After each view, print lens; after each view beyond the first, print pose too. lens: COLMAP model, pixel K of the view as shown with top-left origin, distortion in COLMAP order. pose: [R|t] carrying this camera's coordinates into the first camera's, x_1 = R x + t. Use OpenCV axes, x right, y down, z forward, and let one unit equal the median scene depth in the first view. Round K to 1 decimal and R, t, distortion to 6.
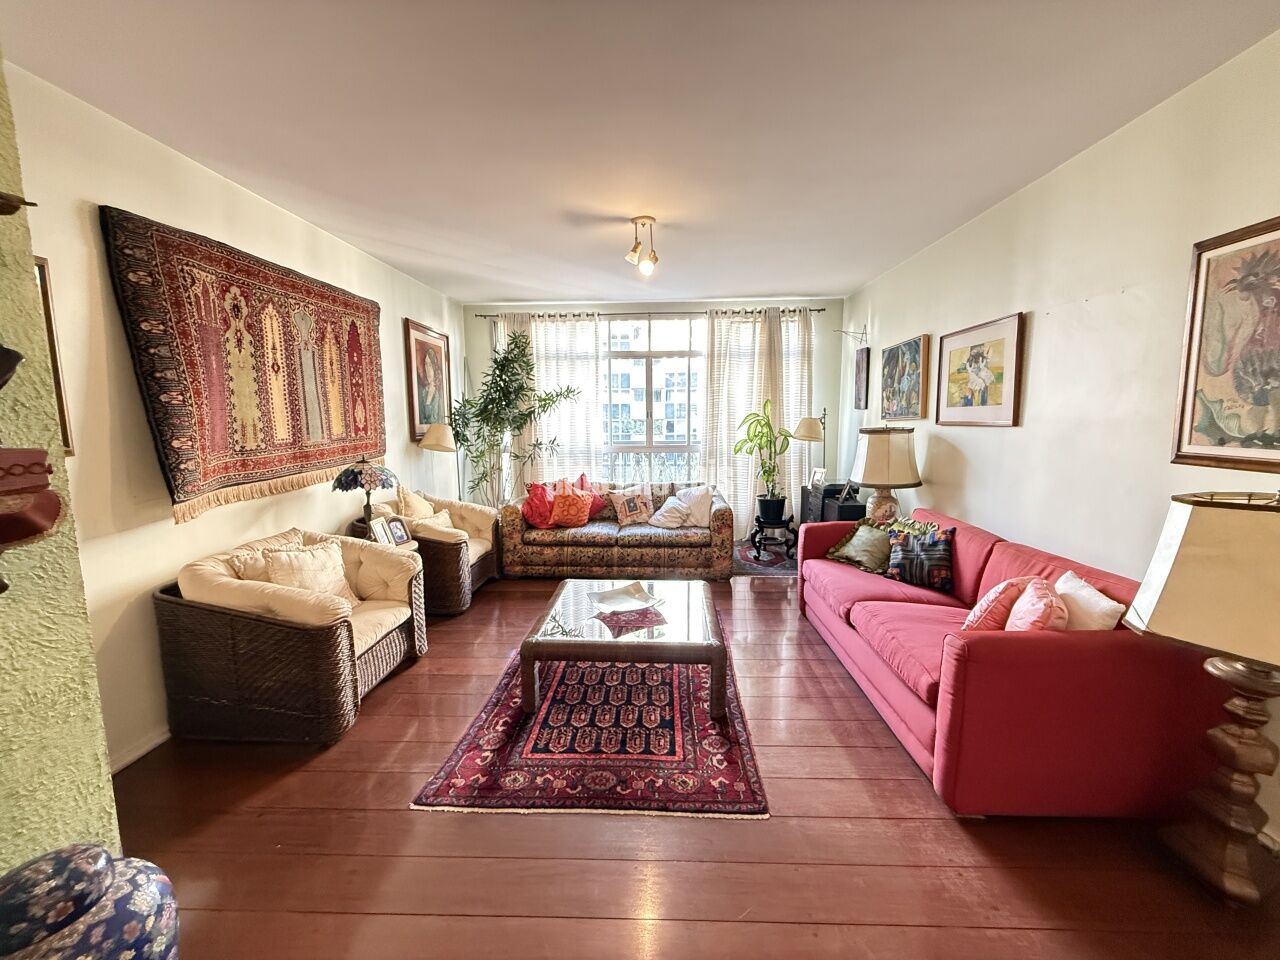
lens RADIAL K [[511.8, 0, 646.0], [0, 511.8, 479.1], [0, 0, 1]] dist [0.000689, 0.000019]
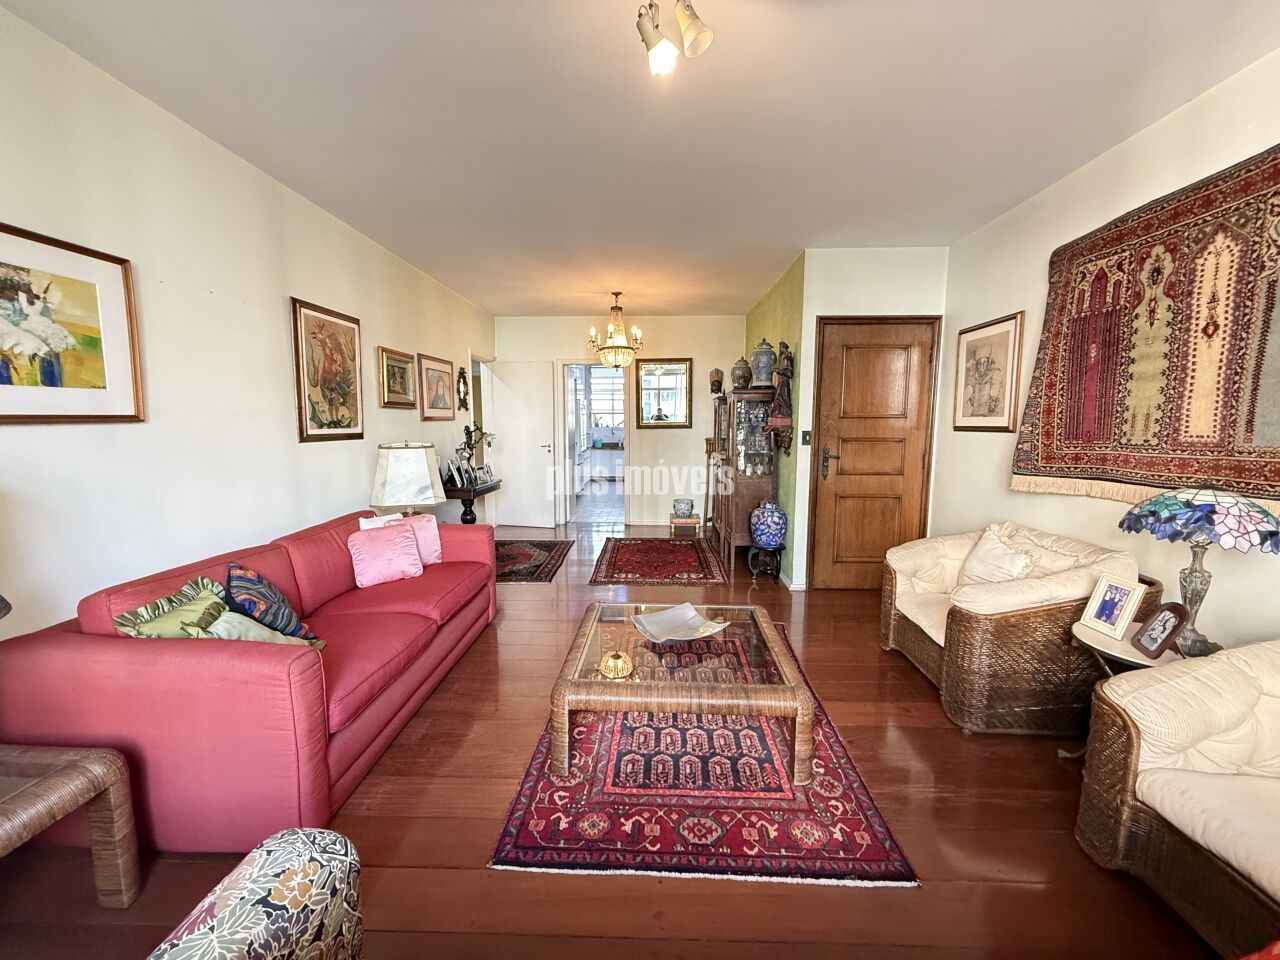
lens RADIAL K [[511.8, 0, 642.0], [0, 511.8, 472.9], [0, 0, 1]] dist [0.000689, 0.000019]
pose [[-0.999967, 0.003937, 0.007117, 0.018616], [0.005436, 0.974405, 0.224735, -0.199004], [-0.006050, 0.224766, -0.974394, 1.789907]]
